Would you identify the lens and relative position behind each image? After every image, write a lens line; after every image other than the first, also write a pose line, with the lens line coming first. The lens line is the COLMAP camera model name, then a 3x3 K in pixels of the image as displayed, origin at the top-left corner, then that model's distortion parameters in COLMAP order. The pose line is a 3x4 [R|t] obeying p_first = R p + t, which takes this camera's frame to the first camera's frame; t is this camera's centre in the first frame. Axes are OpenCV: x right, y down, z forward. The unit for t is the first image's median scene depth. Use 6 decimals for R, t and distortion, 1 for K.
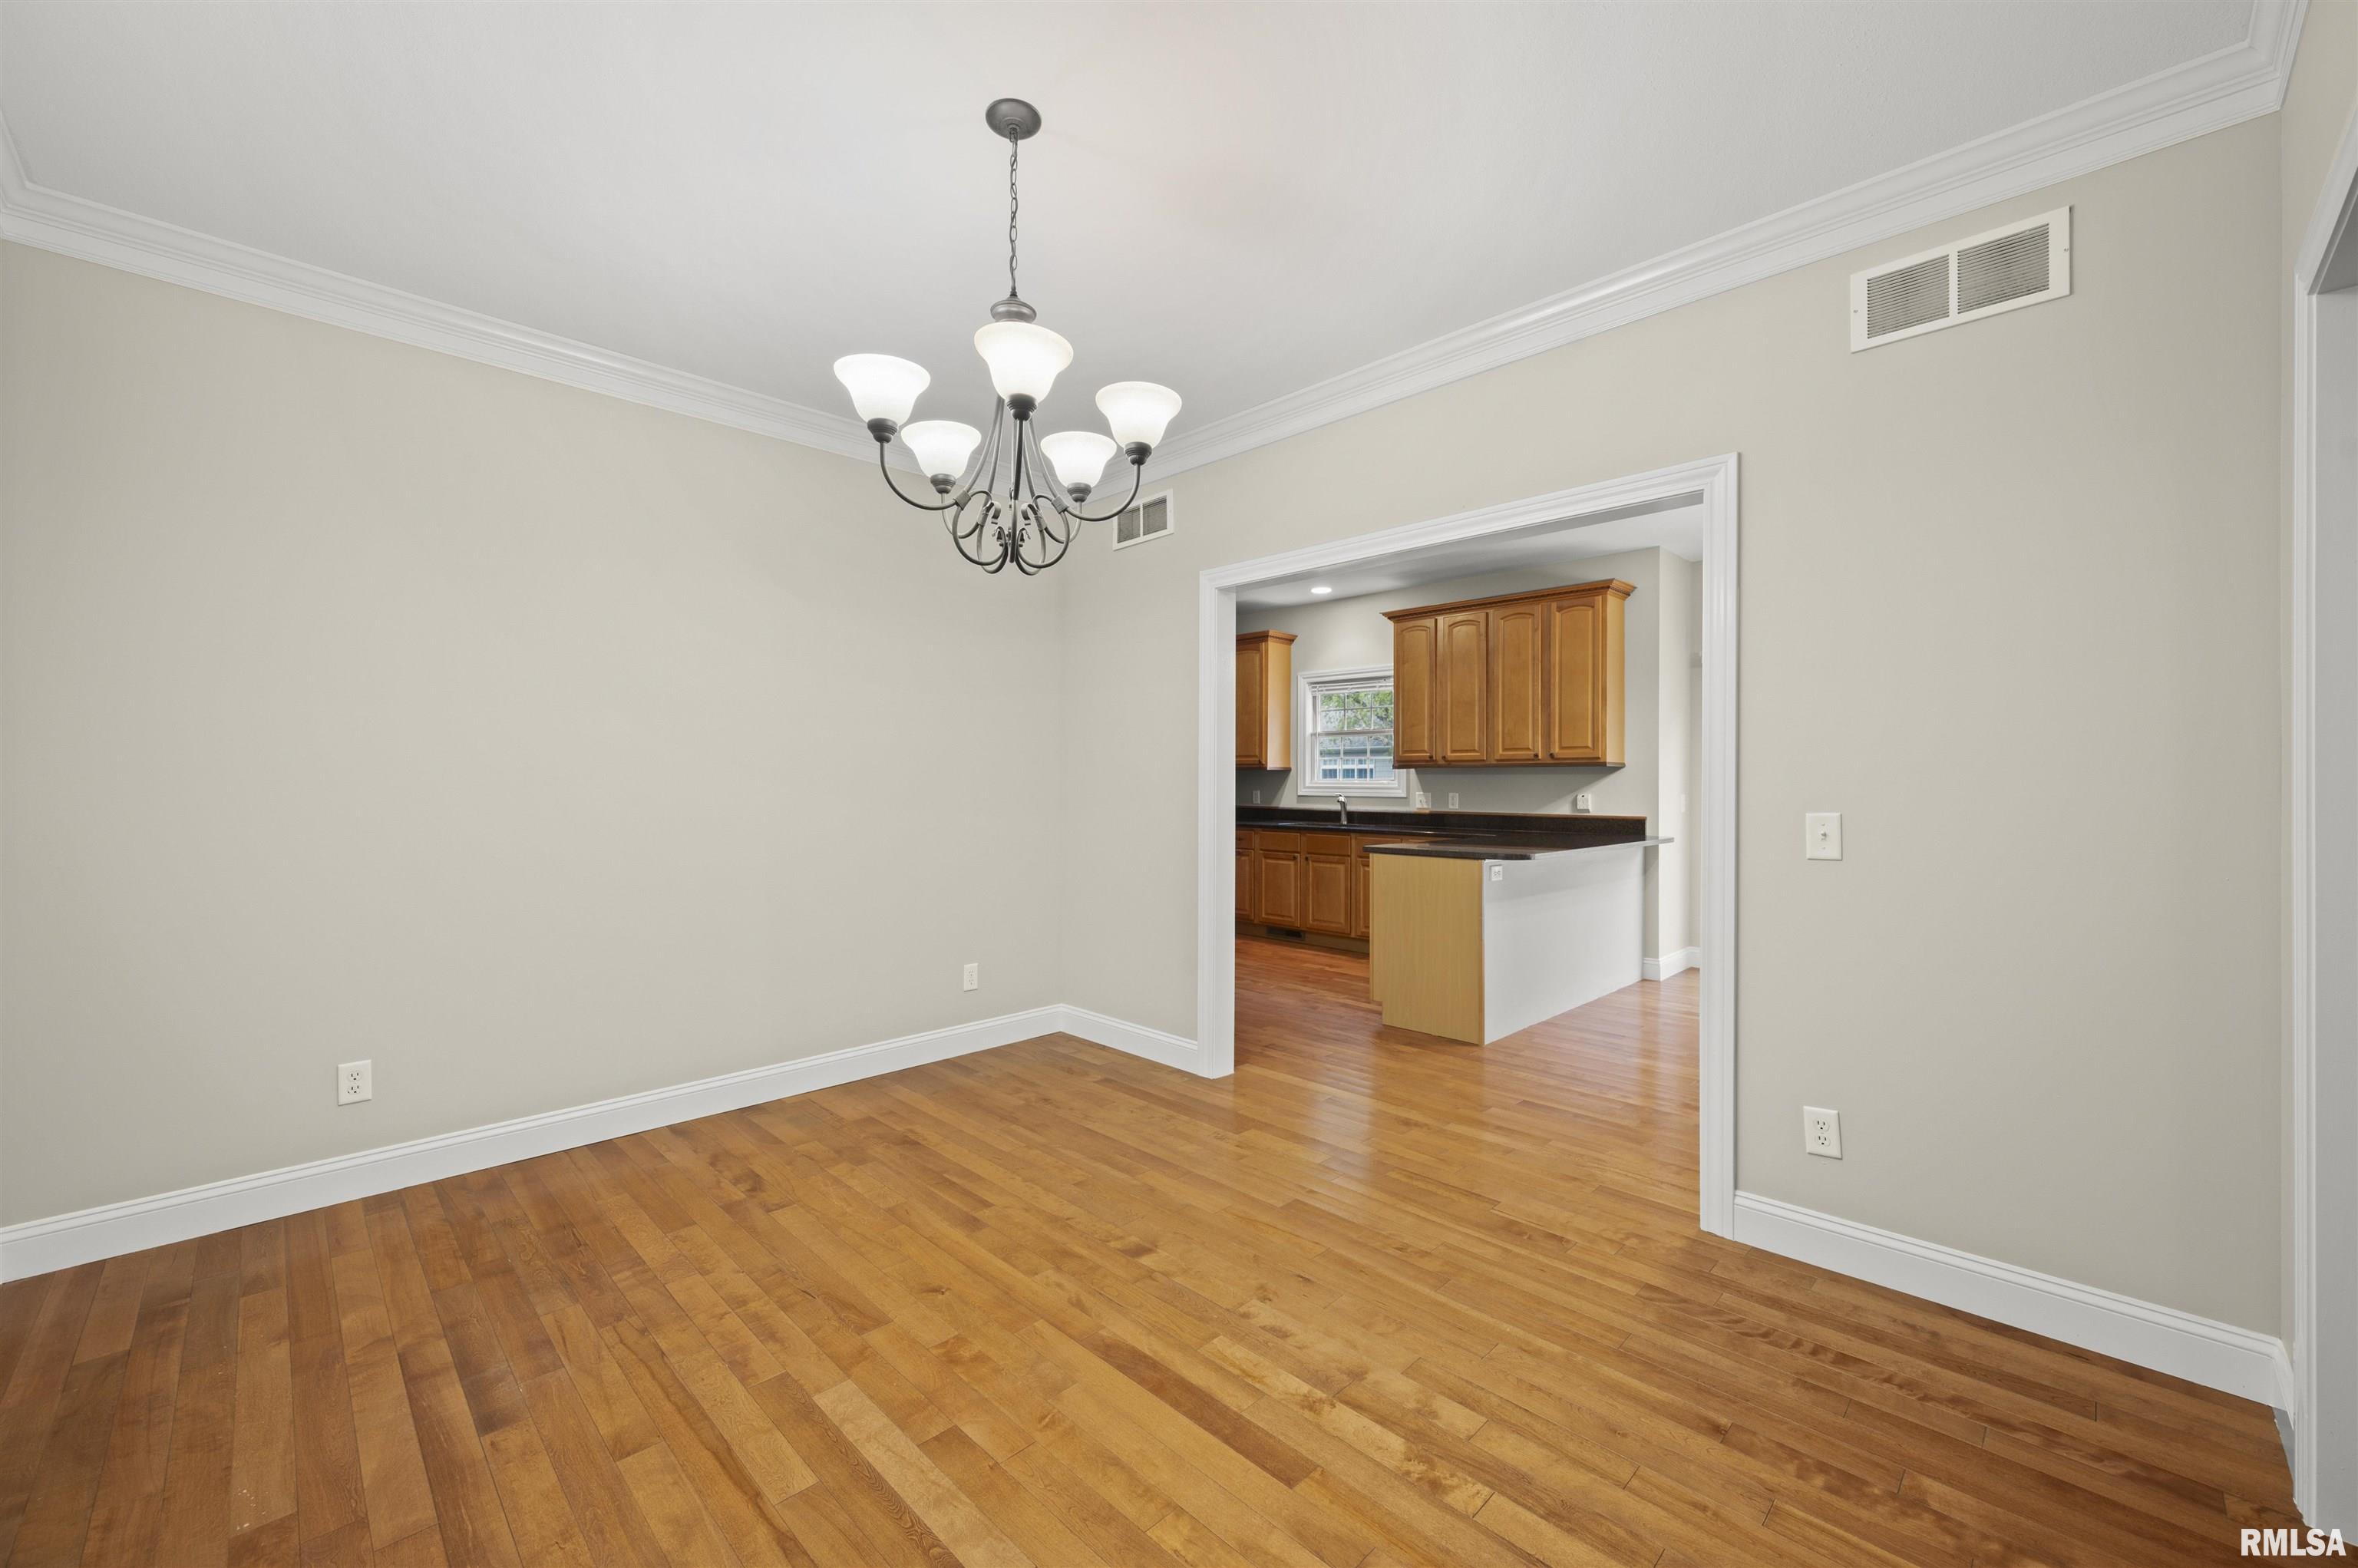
lens RADIAL K [[927.7, 0, 1174.8], [0, 927.7, 779.2], [0, 0, 1]] dist [-0.000962, -0.000286]
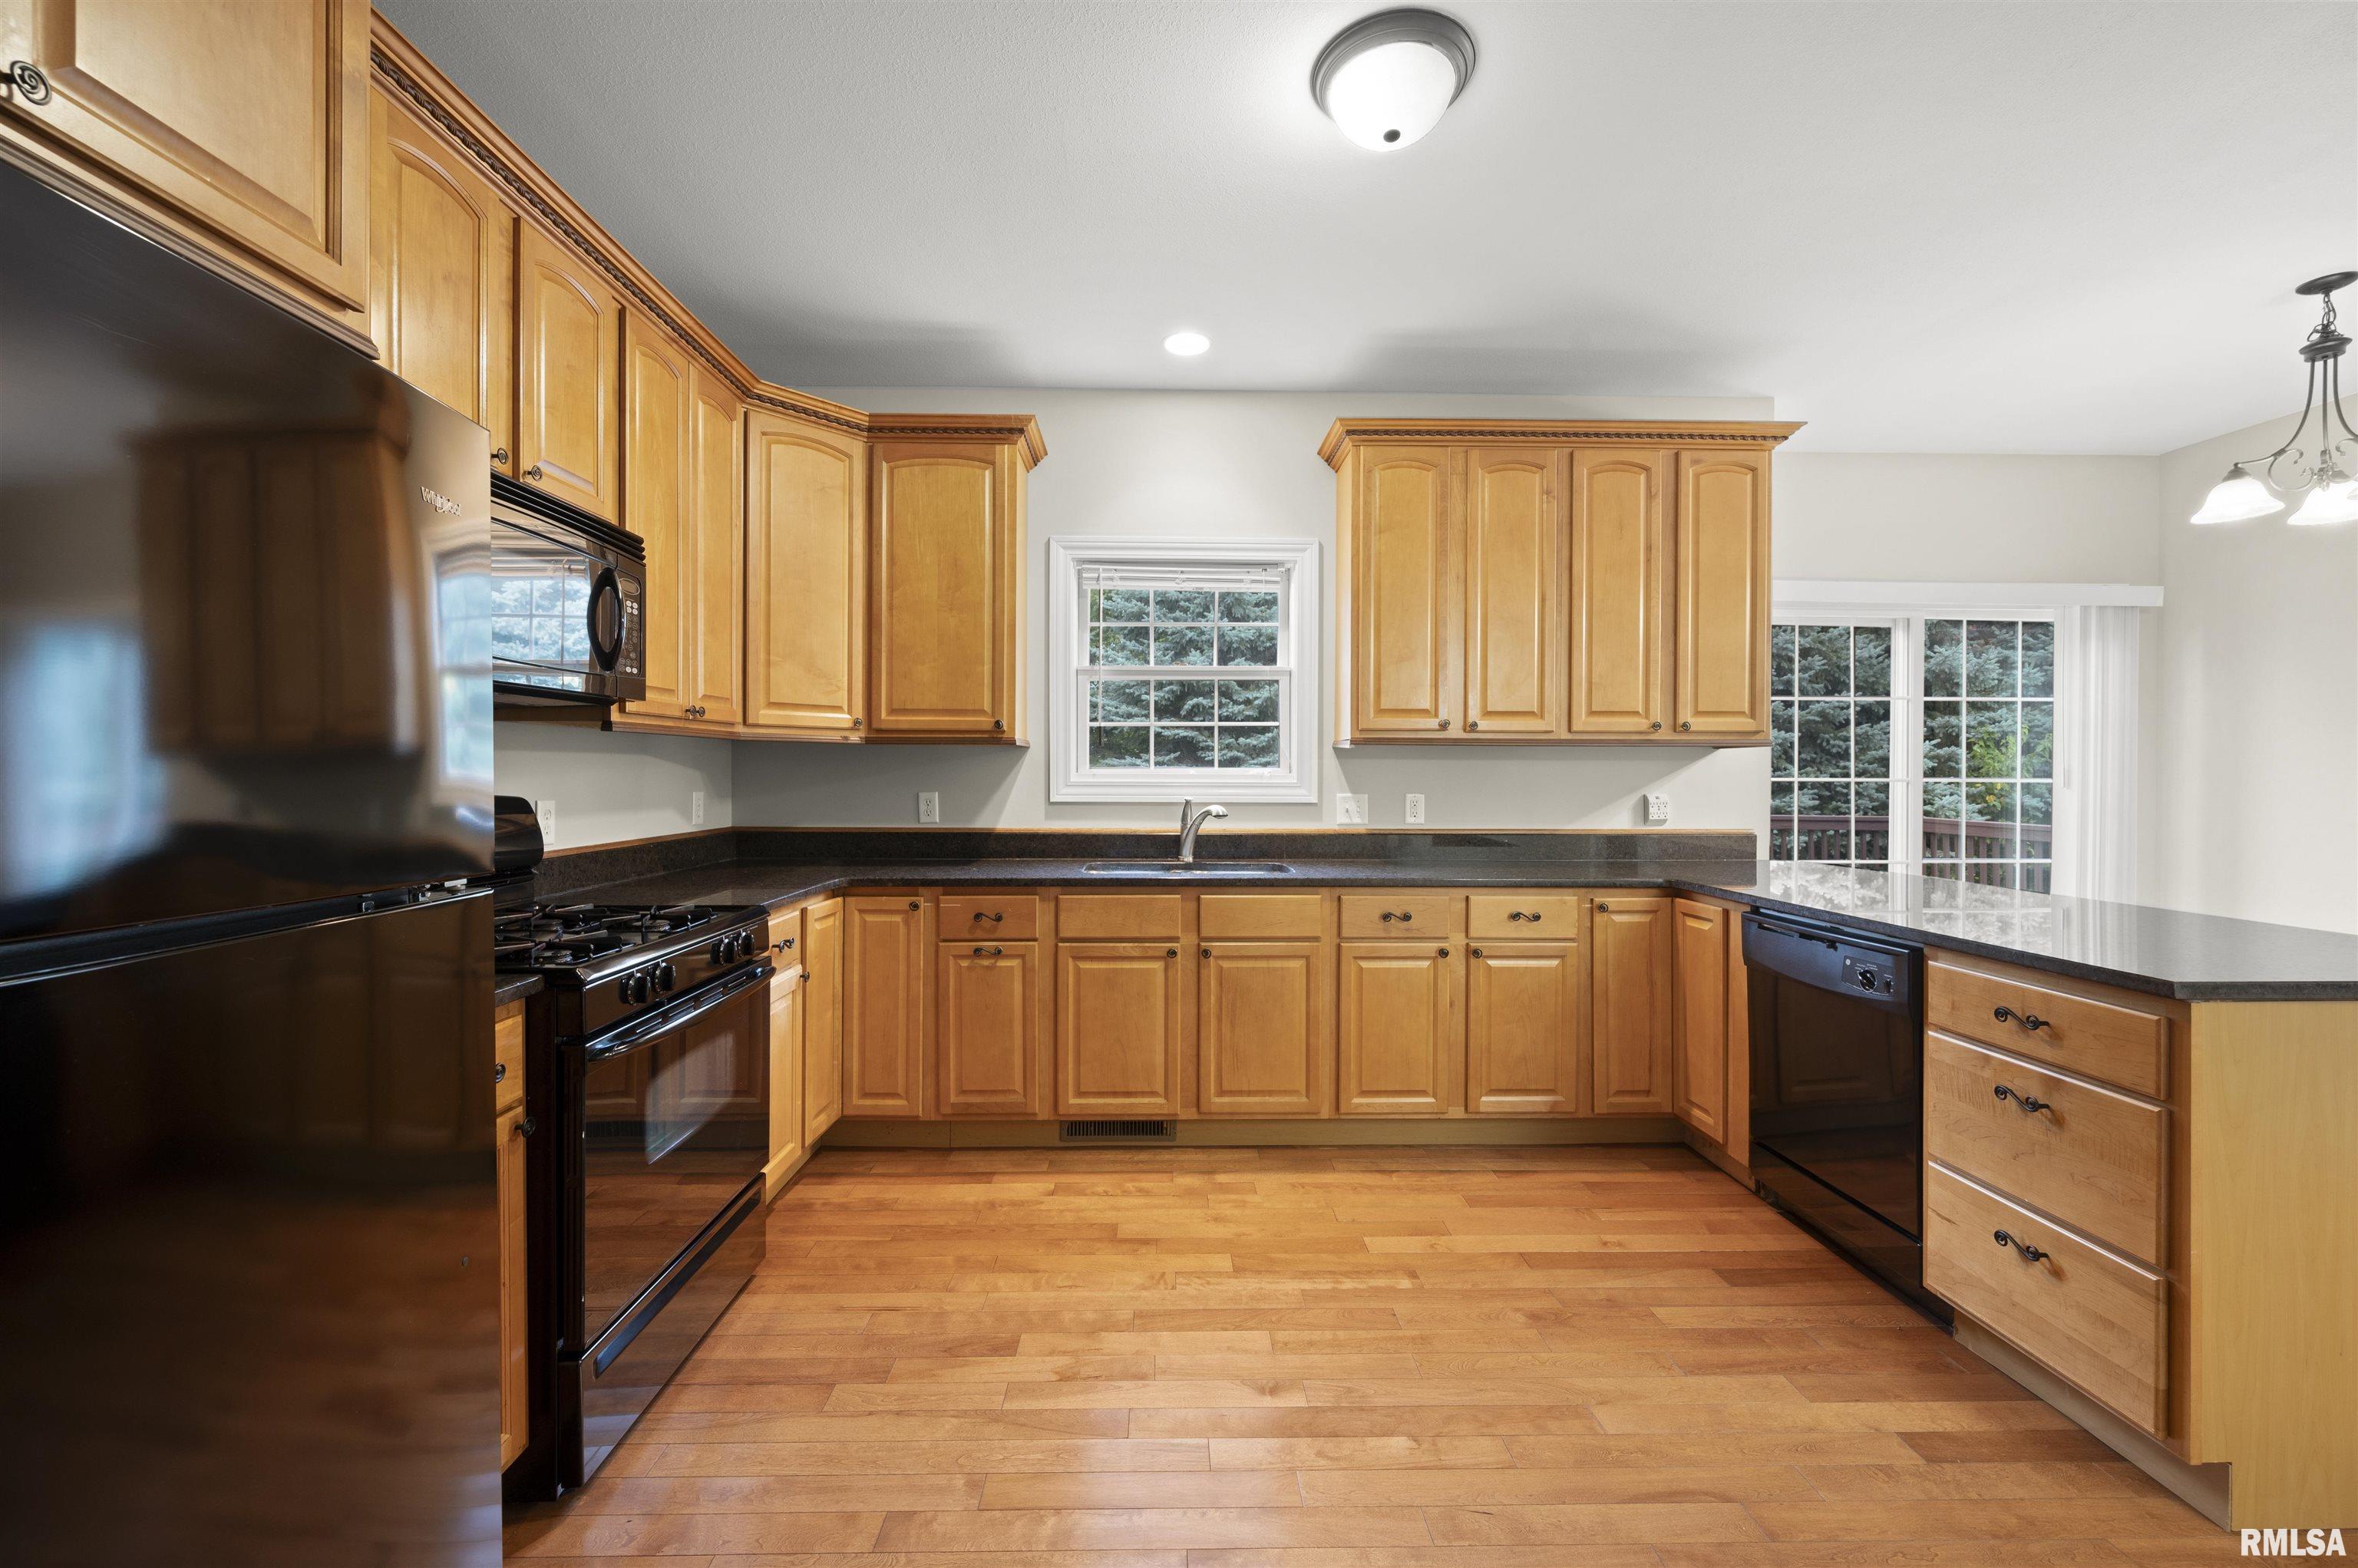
lens RADIAL K [[927.7, 0, 1185.1], [0, 927.7, 778.7], [0, 0, 1]] dist [-0.000962, -0.000286]
pose [[0.687661, -0.012683, 0.725921, -0.202761], [-0.003649, 0.999774, 0.020924, -0.004968], [-0.726022, -0.017037, 0.687460, 0.838584]]
